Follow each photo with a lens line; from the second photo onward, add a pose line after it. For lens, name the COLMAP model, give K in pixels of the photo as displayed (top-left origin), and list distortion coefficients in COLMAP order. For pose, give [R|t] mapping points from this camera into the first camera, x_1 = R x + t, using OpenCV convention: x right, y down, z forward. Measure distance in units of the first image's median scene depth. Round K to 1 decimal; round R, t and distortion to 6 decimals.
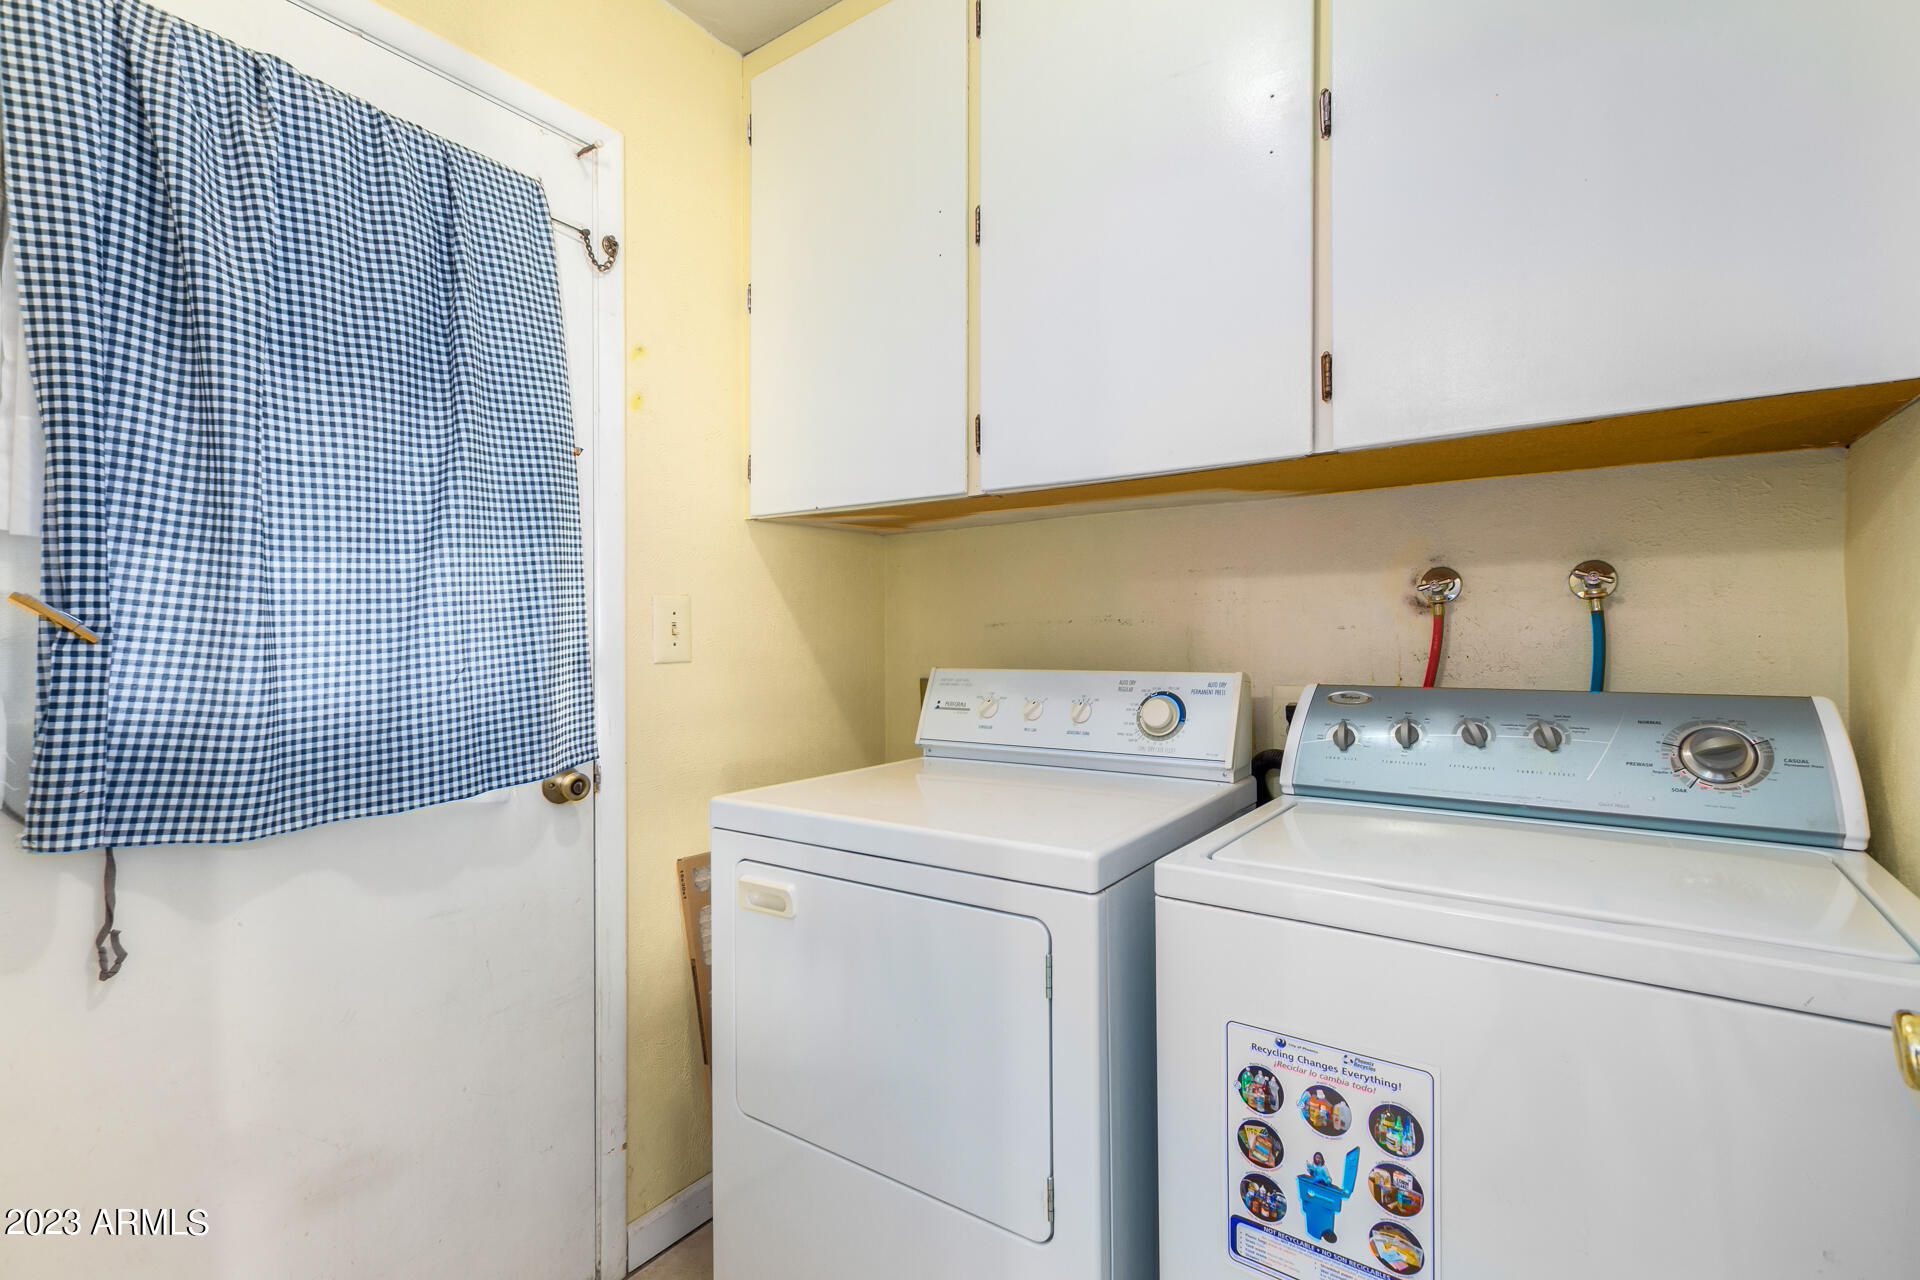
lens RADIAL K [[882.0, 0, 961.1], [0, 882.0, 634.6], [0, 0, 1]] dist [0.006787, -0.002337]
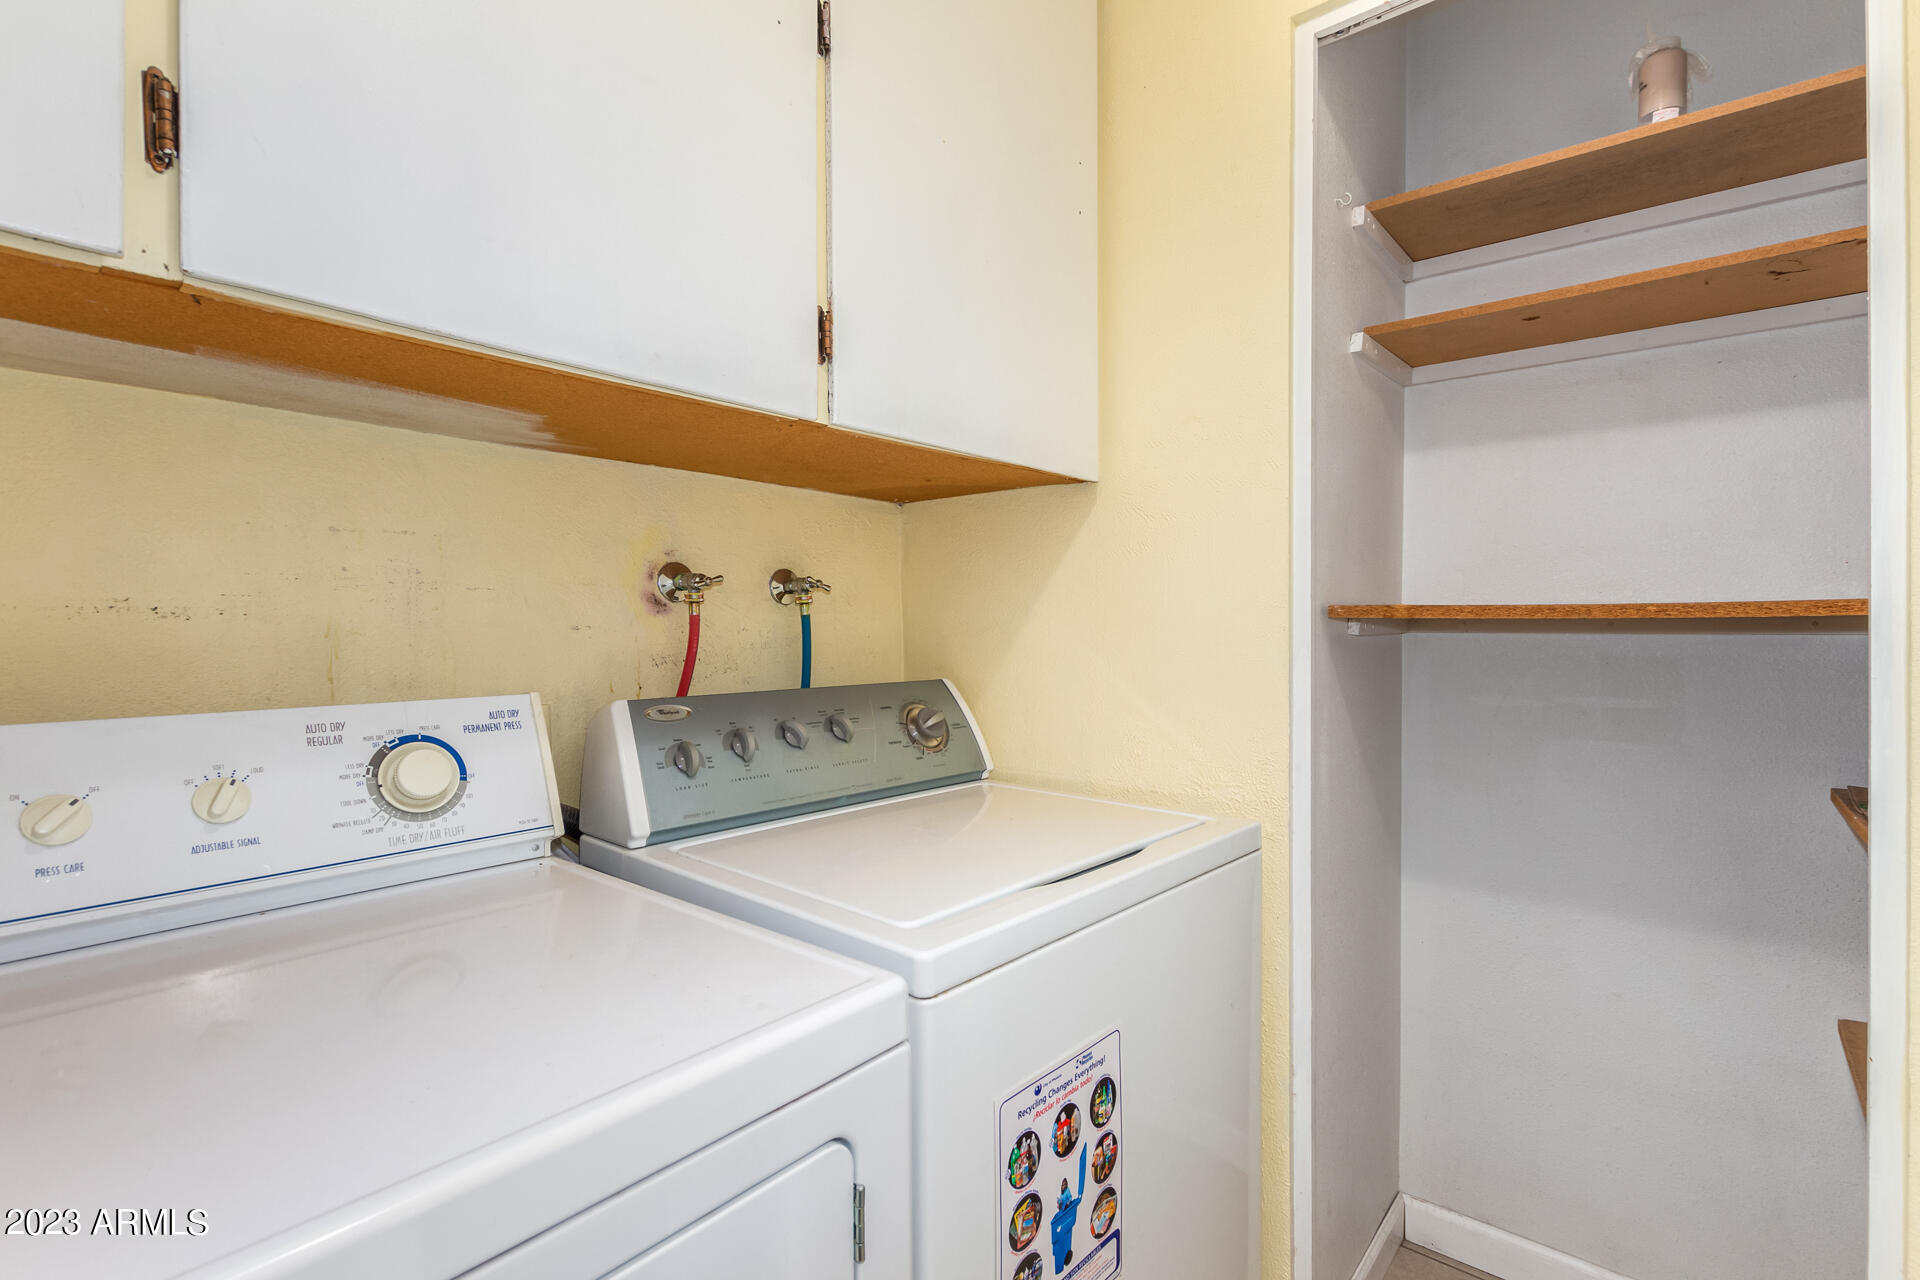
lens RADIAL K [[882.0, 0, 960.2], [0, 882.0, 635.7], [0, 0, 1]] dist [0.006787, -0.002337]
pose [[0.092688, -0.000433, 0.995695, -0.536203], [0.003926, 0.999992, 0.000070, 0.000483], [-0.995687, 0.003902, 0.092689, 0.990619]]
